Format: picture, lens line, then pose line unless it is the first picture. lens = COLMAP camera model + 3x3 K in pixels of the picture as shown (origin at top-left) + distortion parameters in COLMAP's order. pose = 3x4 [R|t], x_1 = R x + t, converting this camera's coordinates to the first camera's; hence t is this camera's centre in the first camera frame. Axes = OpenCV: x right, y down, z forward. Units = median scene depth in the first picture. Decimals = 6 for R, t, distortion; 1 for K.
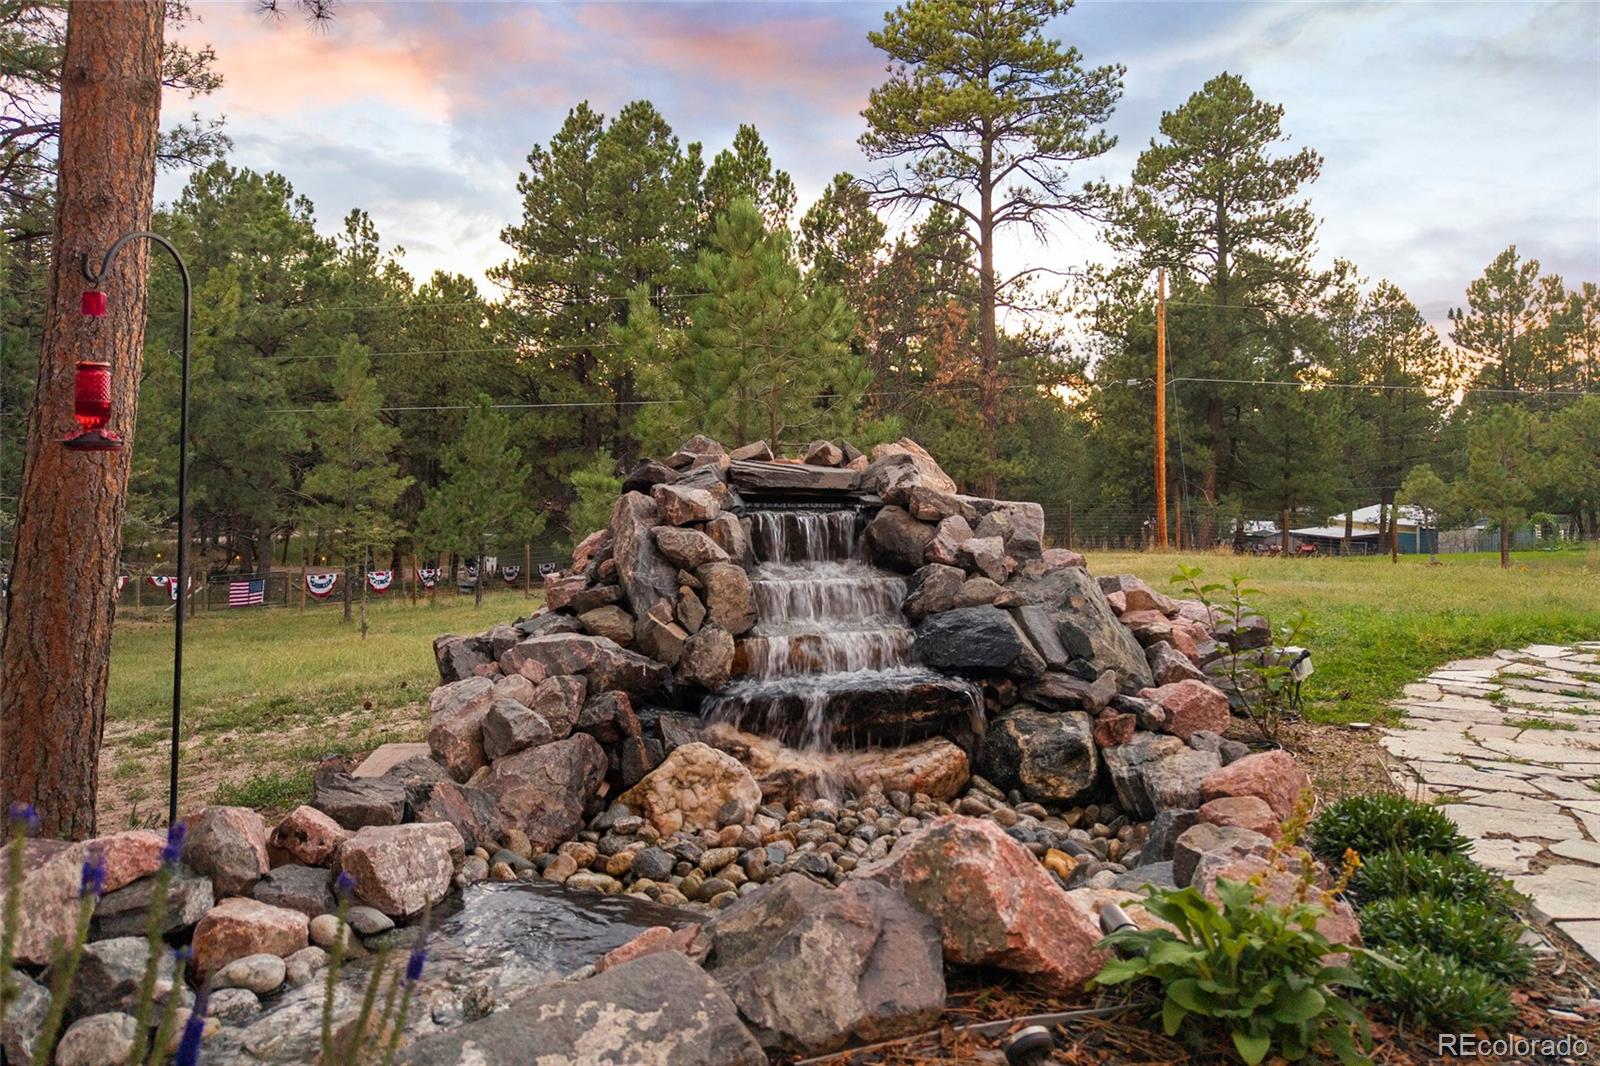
lens RADIAL K [[1090.9, 0, 801.0], [0, 1090.9, 493.4], [0, 0, 1]] dist [0.007368, -0.027104]
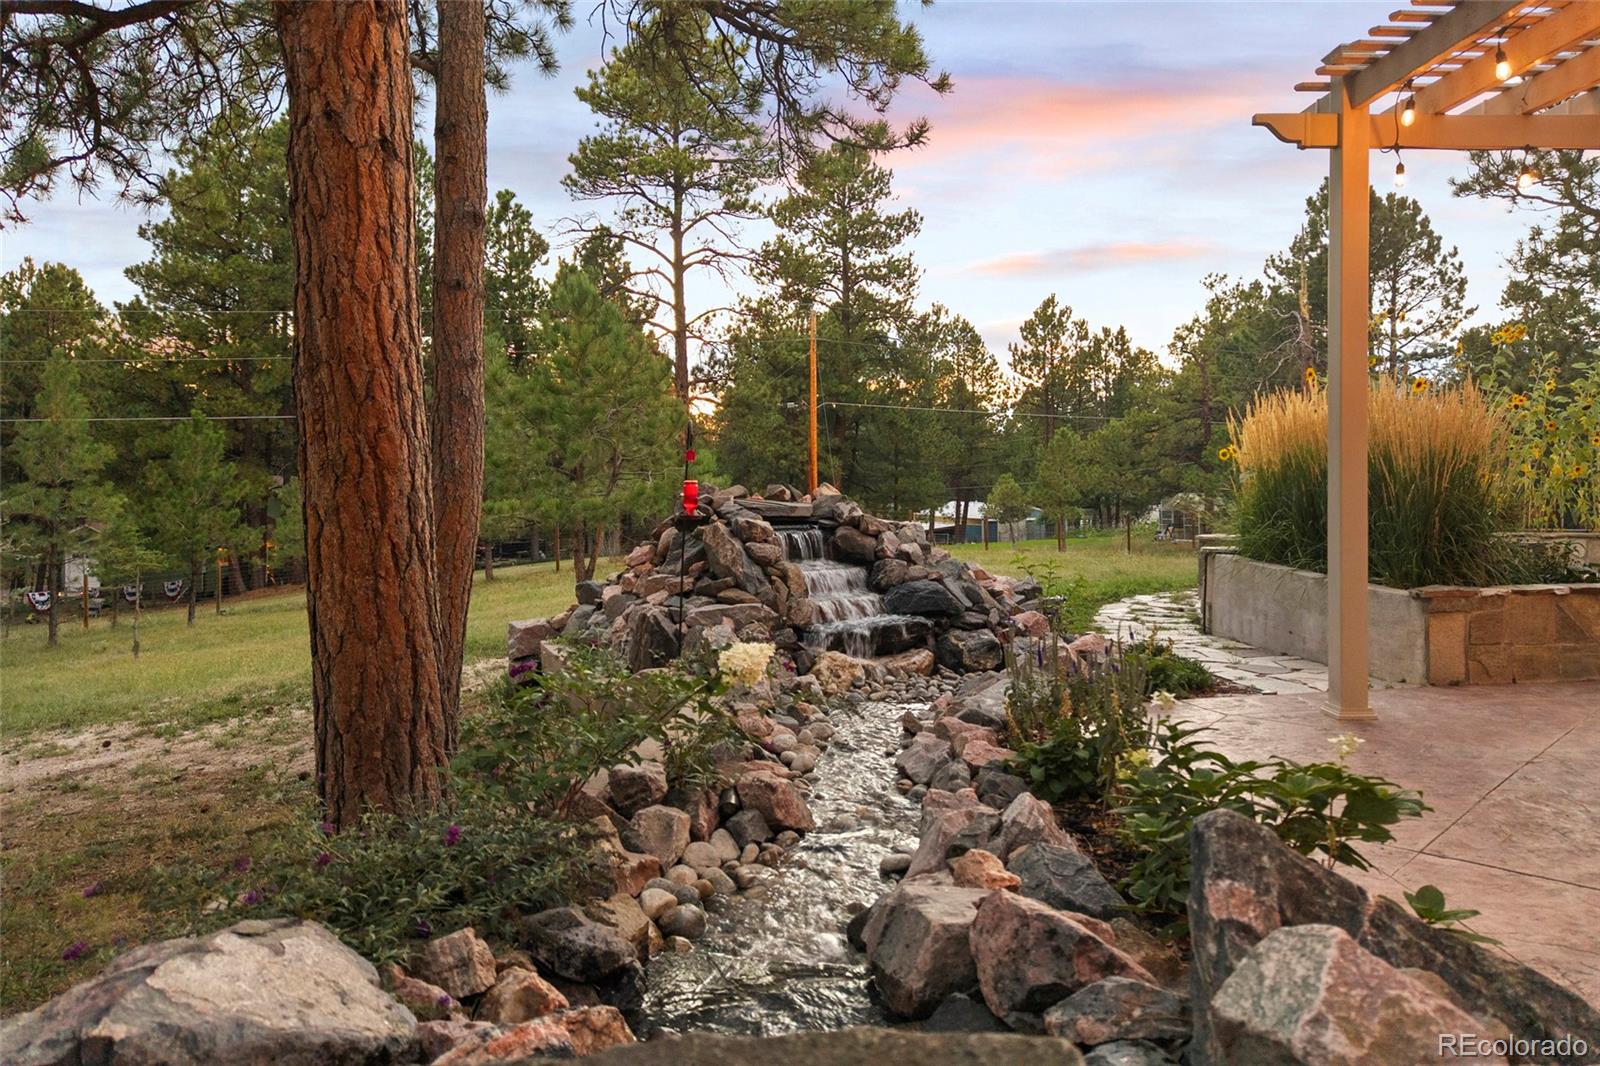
lens RADIAL K [[1075.3, 0, 800.0], [0, 1075.3, 533.0], [0, 0, 1]] dist [0.001473, -0.008308]
pose [[0.934866, -0.024699, 0.354141, -0.079289], [0.011647, 0.999174, 0.038942, -0.006117], [-0.354810, -0.032281, 0.934381, -0.075696]]
